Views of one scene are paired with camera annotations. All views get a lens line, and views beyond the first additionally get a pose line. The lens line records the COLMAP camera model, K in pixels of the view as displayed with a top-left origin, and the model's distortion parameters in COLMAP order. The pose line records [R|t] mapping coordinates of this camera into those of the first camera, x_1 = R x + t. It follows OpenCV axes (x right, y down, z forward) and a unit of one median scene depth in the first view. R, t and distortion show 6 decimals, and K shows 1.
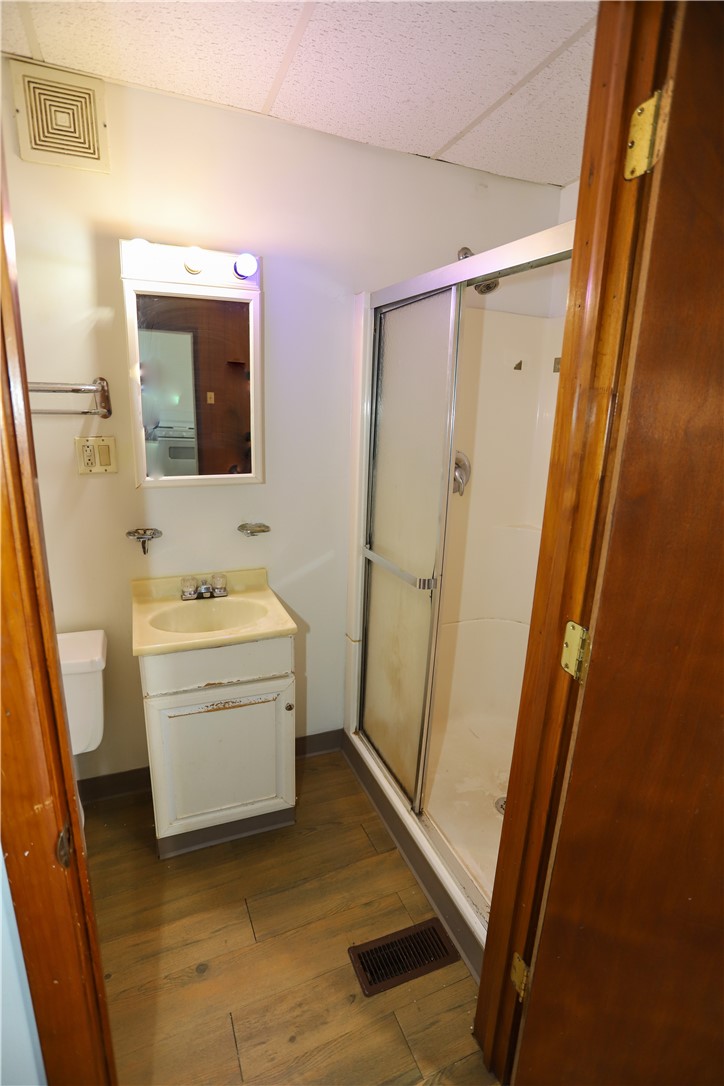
lens RADIAL K [[525.3, 0, 362.0], [0, 525.3, 543.0], [0, 0, 1]] dist [-0.066803, 0.022904]
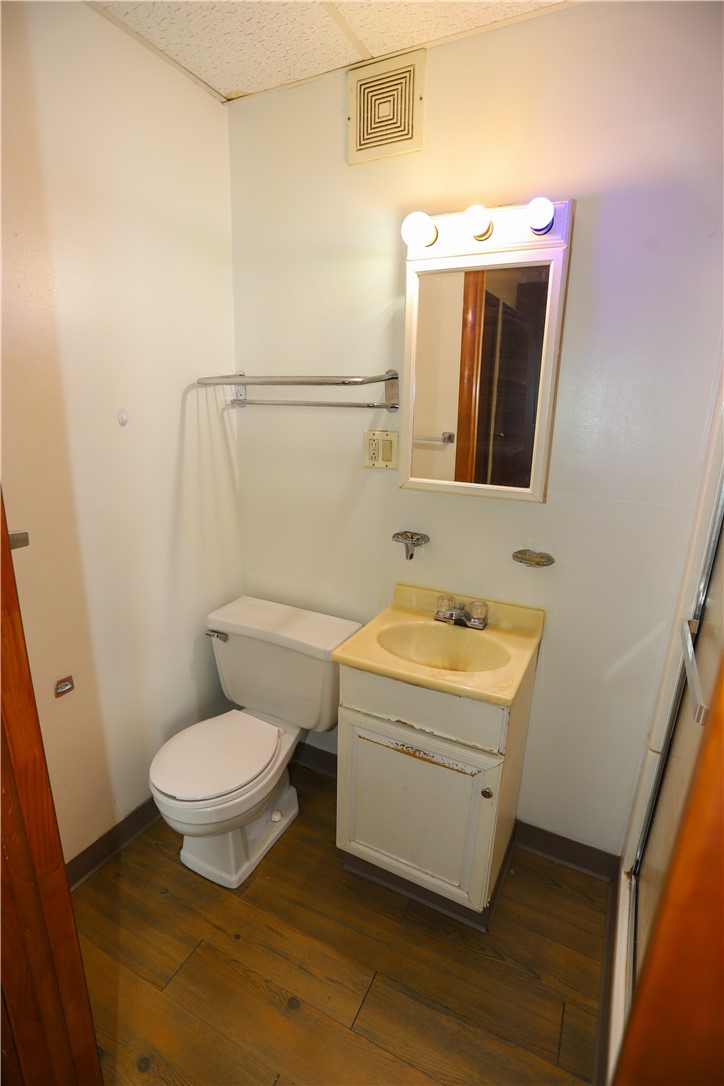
lens RADIAL K [[527.0, 0, 362.0], [0, 527.0, 543.0], [0, 0, 1]] dist [-0.076172, 0.032089]
pose [[0.638415, 0.194762, -0.744644, 0.244187], [-0.198598, 0.976379, 0.085106, -0.076045], [0.743630, 0.093552, 0.662014, 0.332960]]
